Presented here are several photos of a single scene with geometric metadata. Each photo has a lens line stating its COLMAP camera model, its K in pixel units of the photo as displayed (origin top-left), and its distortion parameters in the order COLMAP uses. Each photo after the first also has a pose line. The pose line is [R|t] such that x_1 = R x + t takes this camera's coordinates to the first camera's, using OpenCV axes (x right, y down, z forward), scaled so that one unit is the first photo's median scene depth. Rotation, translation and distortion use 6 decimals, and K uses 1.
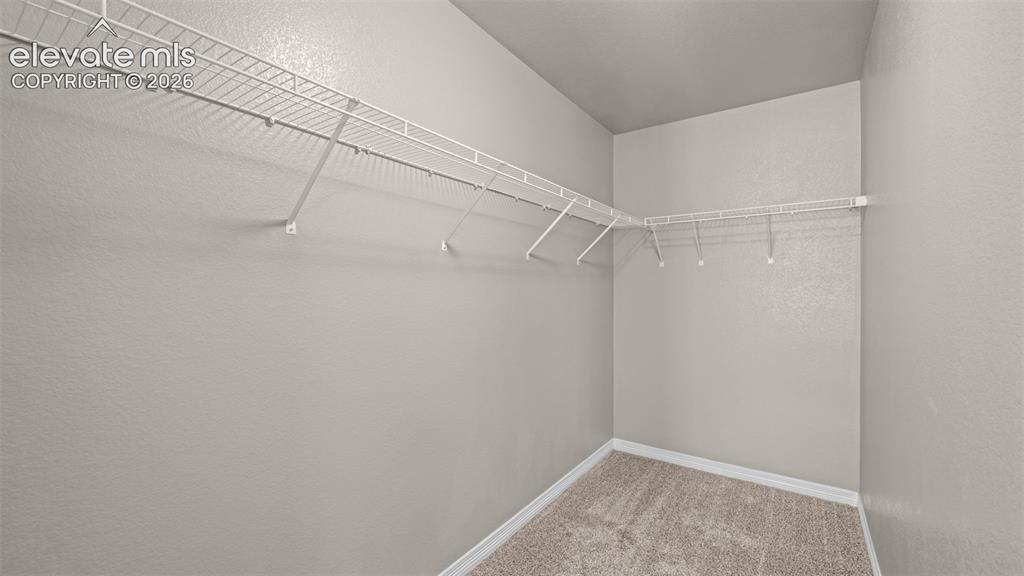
lens RADIAL K [[413.6, 0, 509.5], [0, 413.6, 289.1], [0, 0, 1]] dist [0.000451, -0.000314]
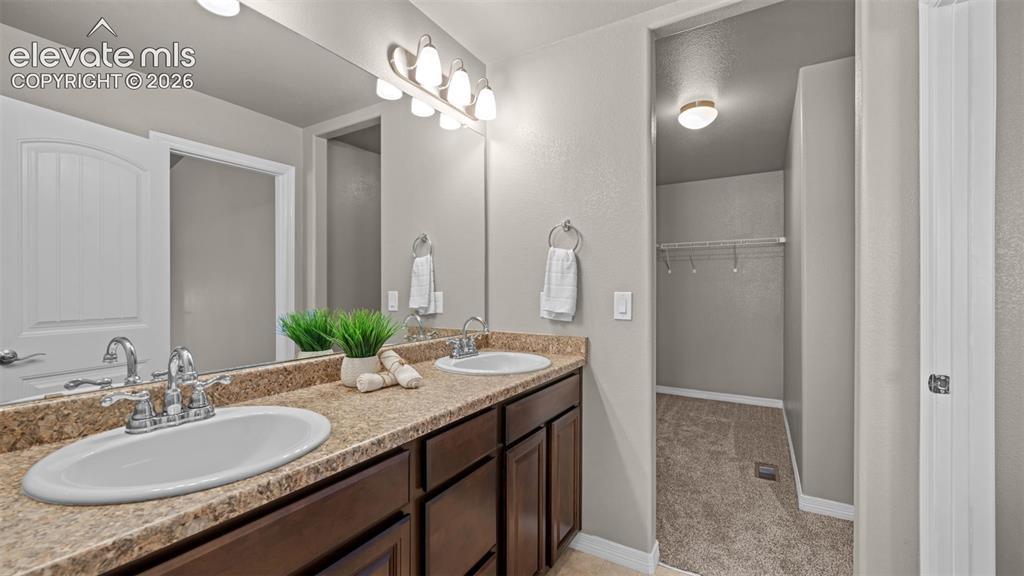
lens RADIAL K [[413.6, 0, 507.0], [0, 413.6, 290.6], [0, 0, 1]] dist [0.000451, -0.000314]
pose [[0.997339, -0.002038, 0.072879, -0.469796], [0.001714, 0.999988, 0.004511, 0.006436], [-0.072887, -0.004374, 0.997331, -0.688367]]
